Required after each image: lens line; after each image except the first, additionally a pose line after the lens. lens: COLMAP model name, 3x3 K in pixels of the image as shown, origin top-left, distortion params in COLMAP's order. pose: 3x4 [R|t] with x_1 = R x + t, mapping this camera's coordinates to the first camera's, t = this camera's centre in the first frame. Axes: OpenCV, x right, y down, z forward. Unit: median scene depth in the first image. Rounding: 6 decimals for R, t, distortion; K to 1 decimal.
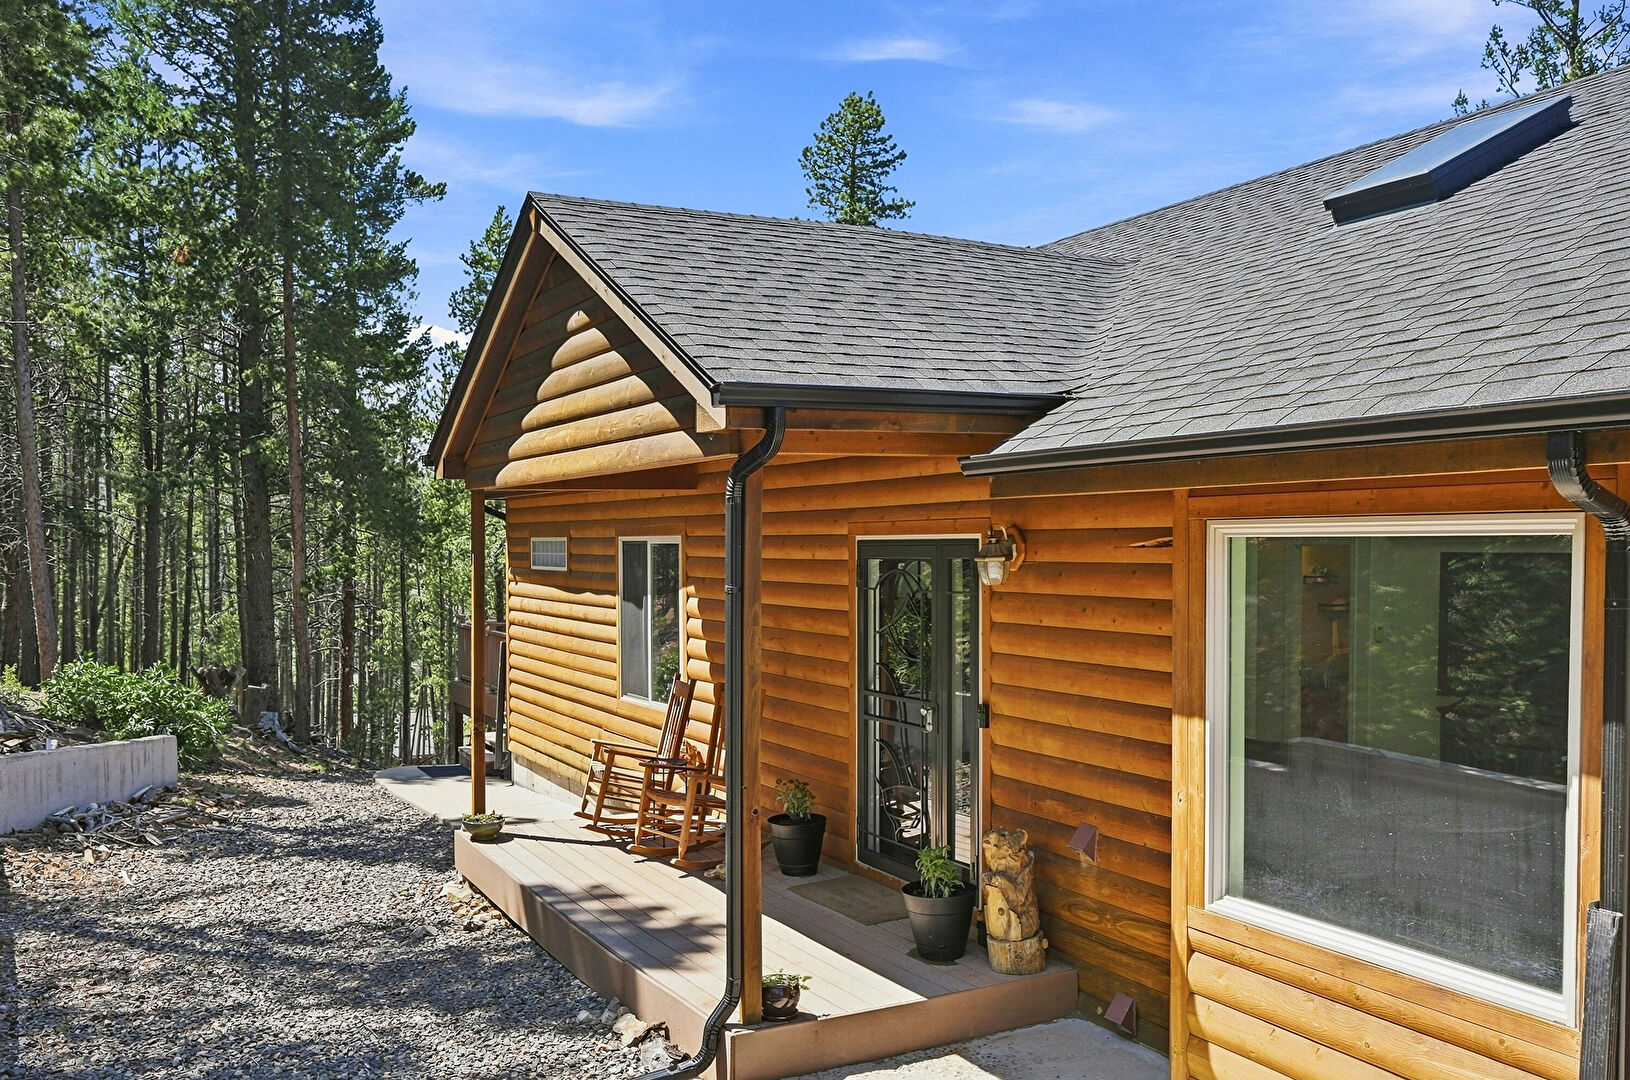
lens RADIAL K [[1384.8, 0, 819.5], [0, 1384.8, 574.5], [0, 0, 1]] dist [0.007460, -0.007336]
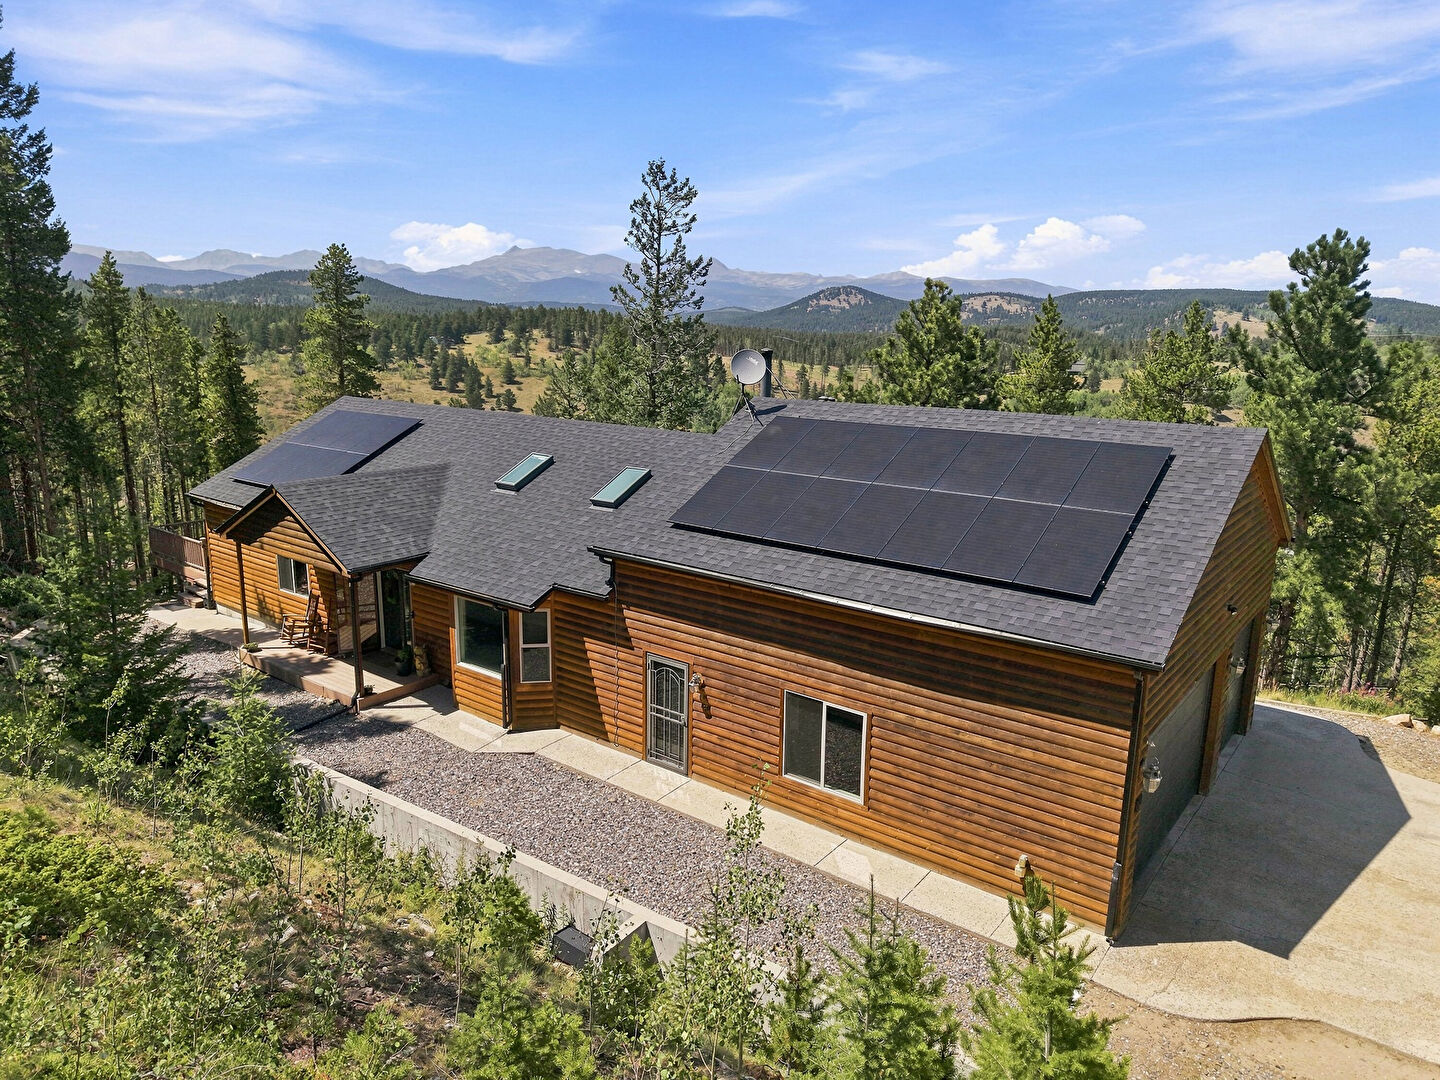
lens RADIAL K [[960.0, 0, 726.9], [0, 960.0, 539.6], [0, 0, 1]] dist [0.026442, -0.025925]
pose [[0.914021, -0.074302, 0.398803, -0.161758], [-0.005821, 0.980580, 0.196035, -0.730840], [-0.405624, -0.181502, 0.895838, -2.012490]]
